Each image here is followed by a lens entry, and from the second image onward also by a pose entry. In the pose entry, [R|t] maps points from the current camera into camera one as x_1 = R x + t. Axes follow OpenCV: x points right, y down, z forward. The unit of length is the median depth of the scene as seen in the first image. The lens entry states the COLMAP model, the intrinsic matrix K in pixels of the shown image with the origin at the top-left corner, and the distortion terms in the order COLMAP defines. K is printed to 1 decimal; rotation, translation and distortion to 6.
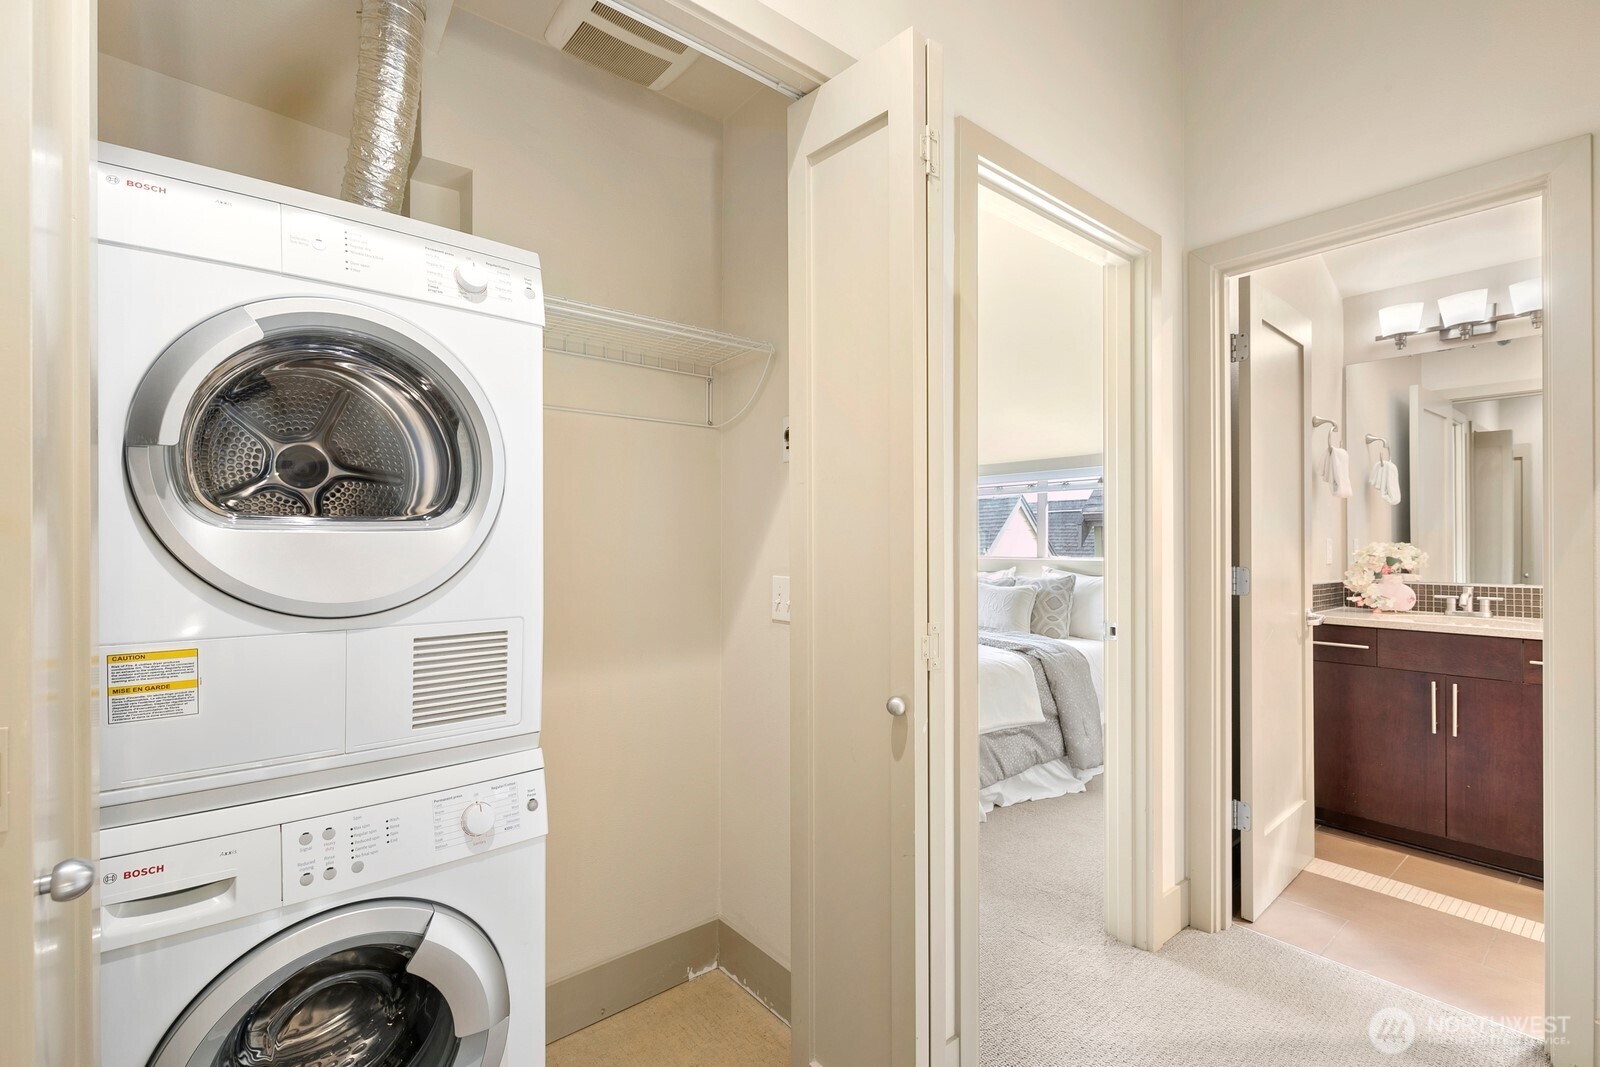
lens RADIAL K [[716.6, 0, 795.6], [0, 716.6, 537.1], [0, 0, 1]] dist [0.003150, -0.000220]
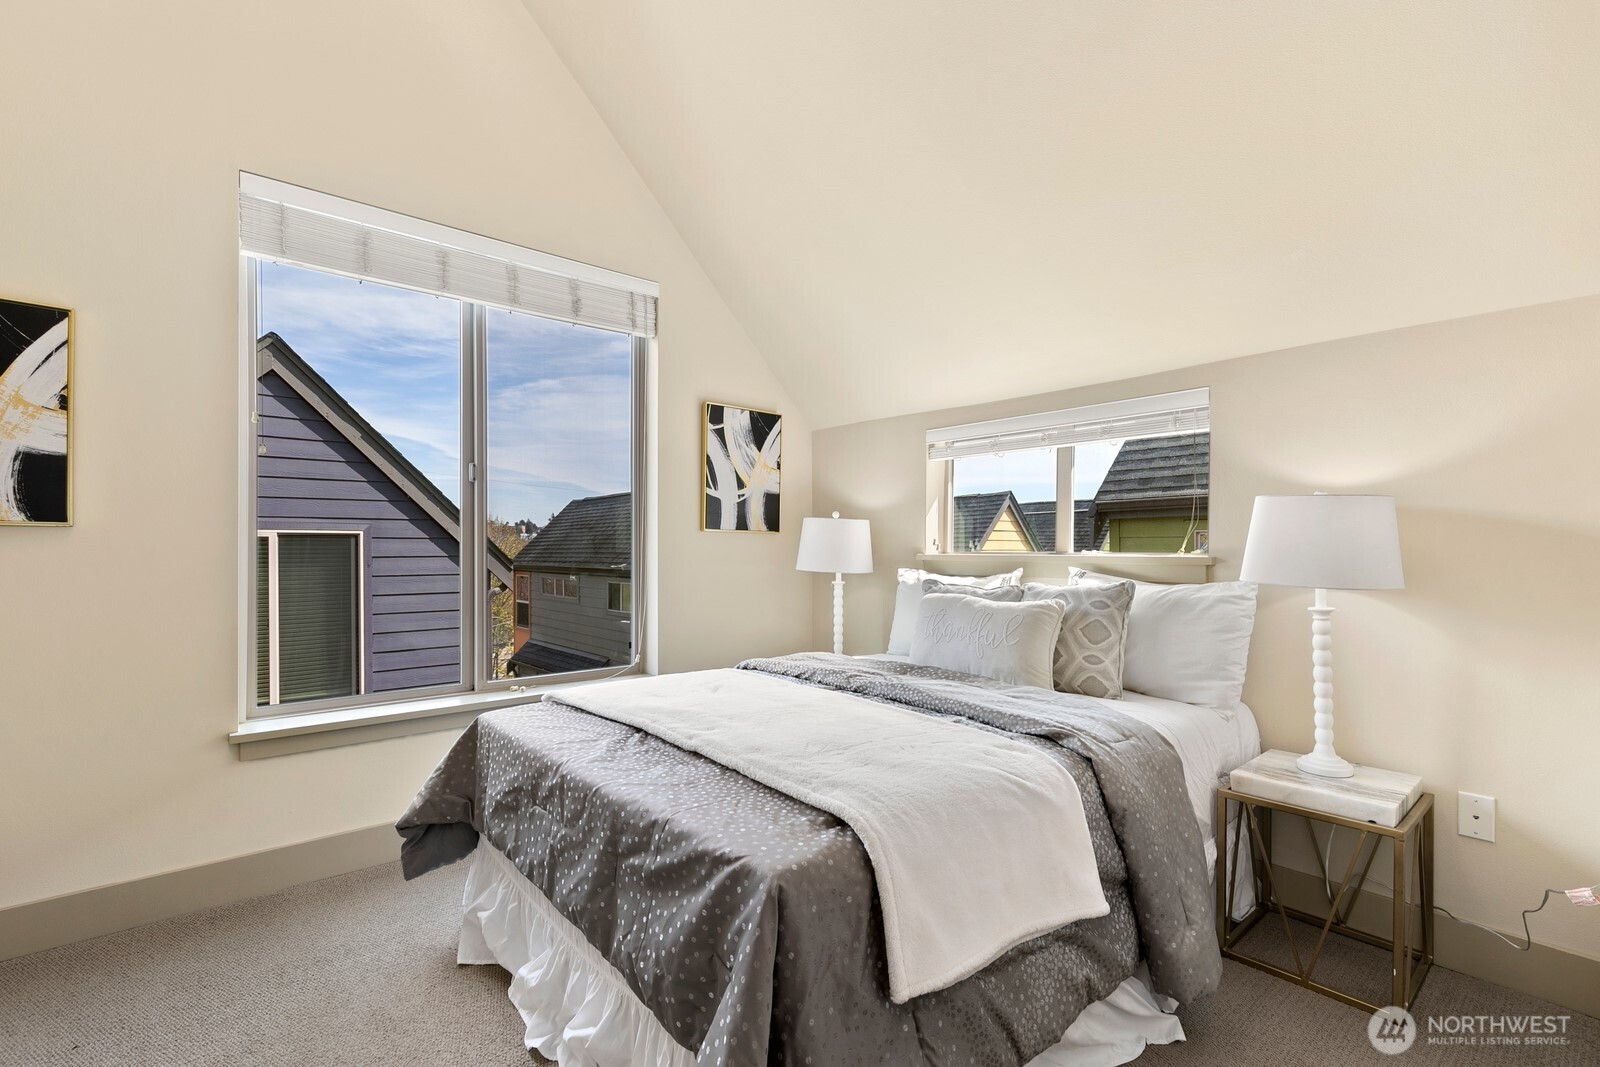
lens RADIAL K [[716.6, 0, 795.6], [0, 716.6, 537.1], [0, 0, 1]] dist [0.003150, -0.000220]
pose [[0.999745, 0.005897, 0.021789, 0.119236], [-0.005734, 0.999955, -0.007541, 0.024583], [-0.021832, 0.007414, 0.999734, 0.466386]]
